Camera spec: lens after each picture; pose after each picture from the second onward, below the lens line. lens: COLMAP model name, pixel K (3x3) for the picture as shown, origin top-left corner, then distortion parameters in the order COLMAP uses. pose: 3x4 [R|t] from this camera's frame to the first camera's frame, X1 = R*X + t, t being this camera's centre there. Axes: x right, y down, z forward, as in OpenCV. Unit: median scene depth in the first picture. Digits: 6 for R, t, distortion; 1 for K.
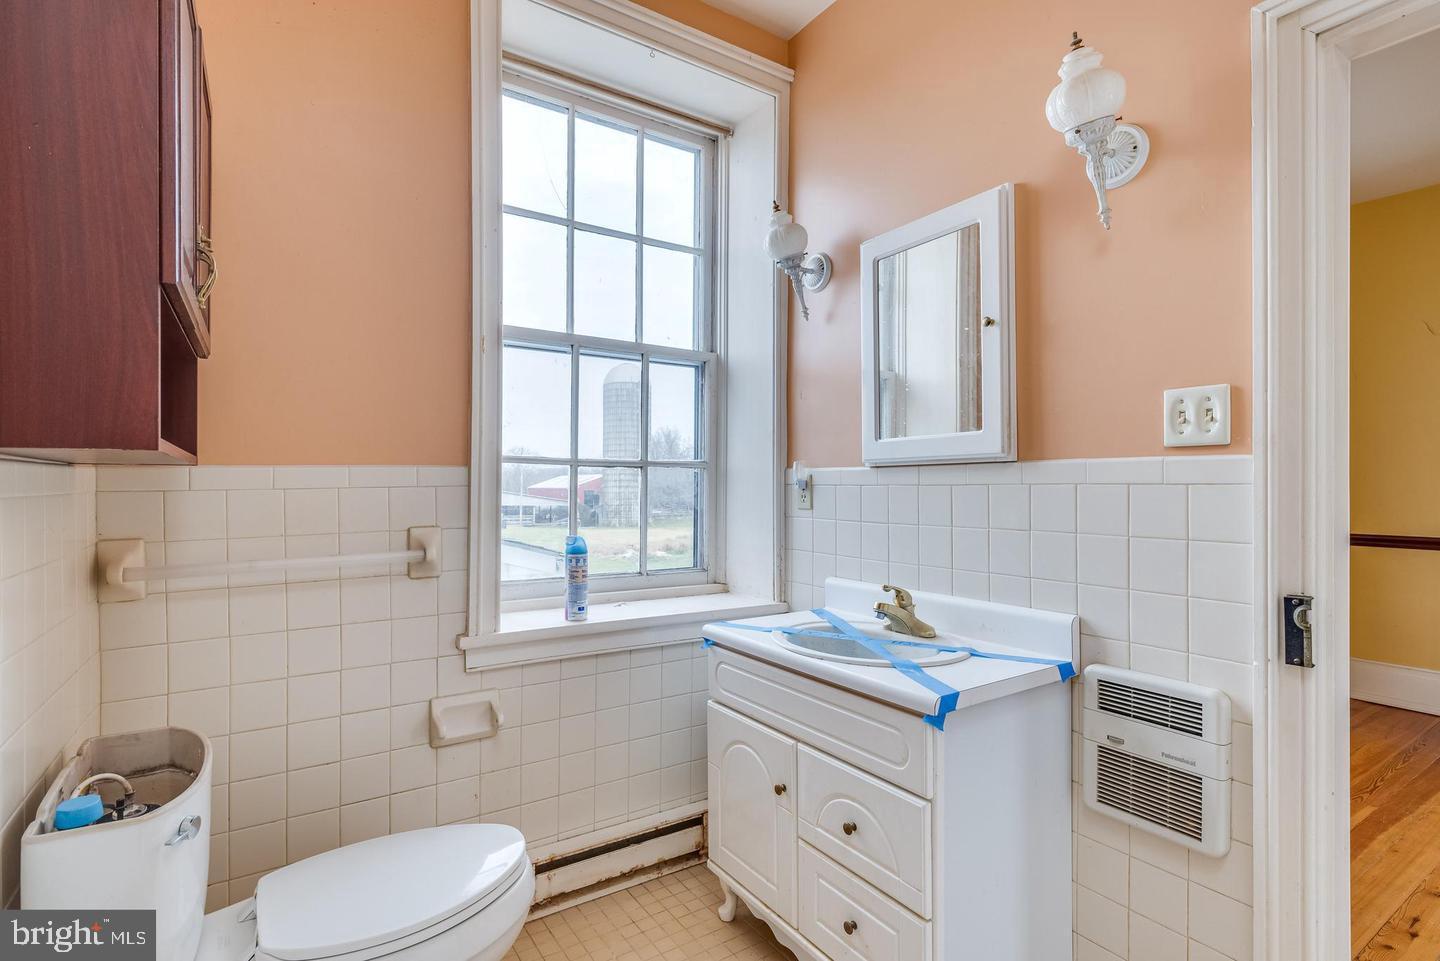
lens RADIAL K [[692.4, 0, 719.4], [0, 692.4, 483.2], [0, 0, 1]] dist [0.000129, 0.001100]
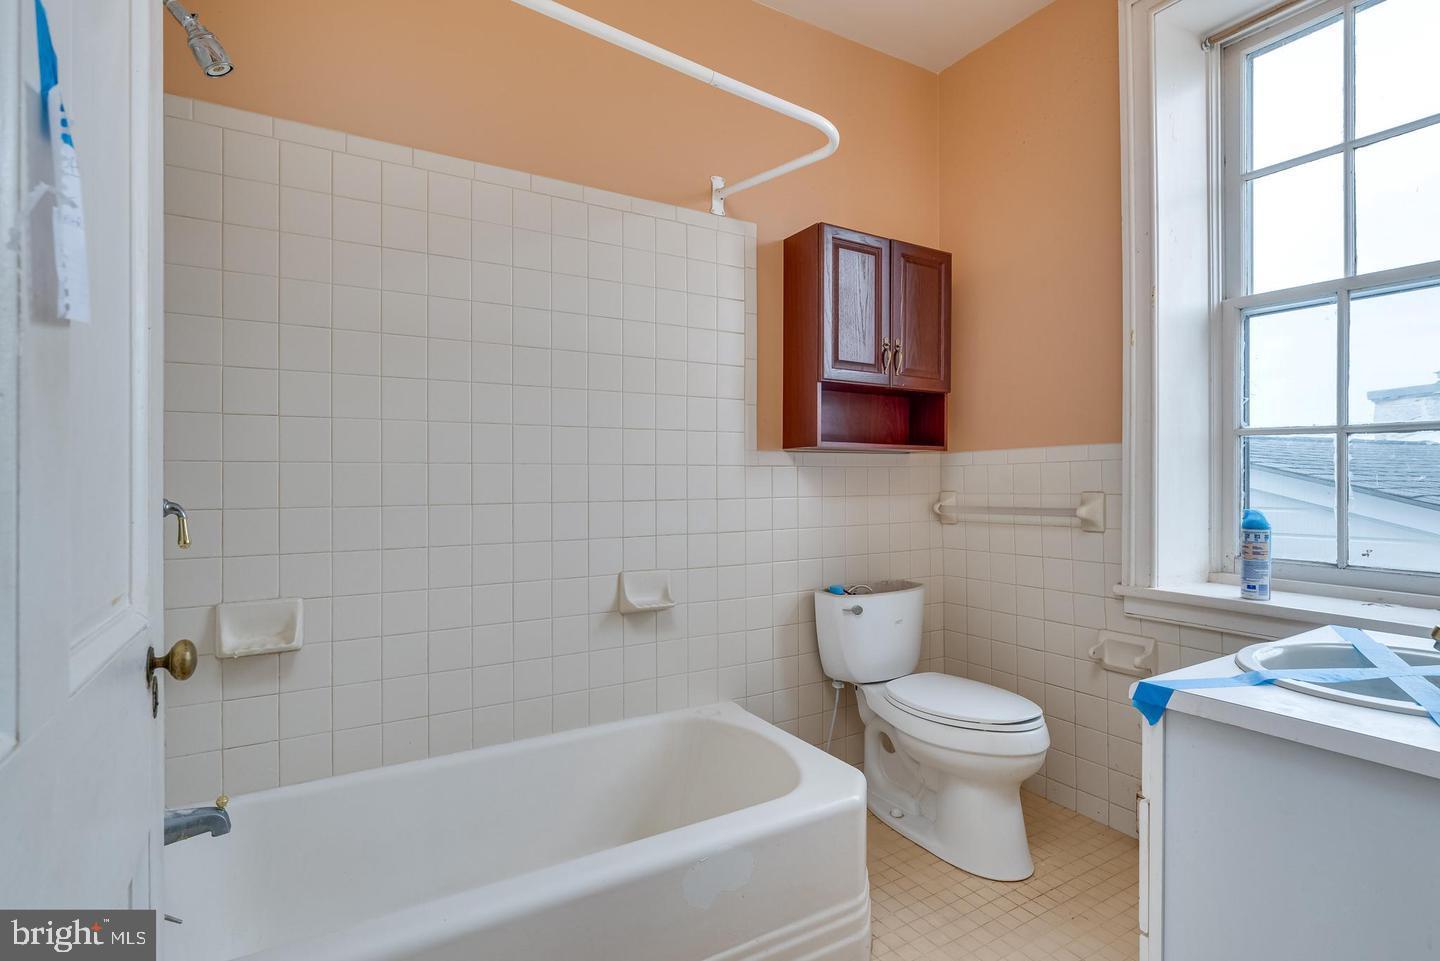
lens RADIAL K [[692.4, 0, 719.8], [0, 692.4, 476.3], [0, 0, 1]] dist [0.000129, 0.001100]
pose [[-0.041921, 0.001842, -0.999119, 0.767990], [0.001103, 0.999998, 0.001797, 0.028008], [0.999120, -0.001026, -0.041923, 0.316776]]
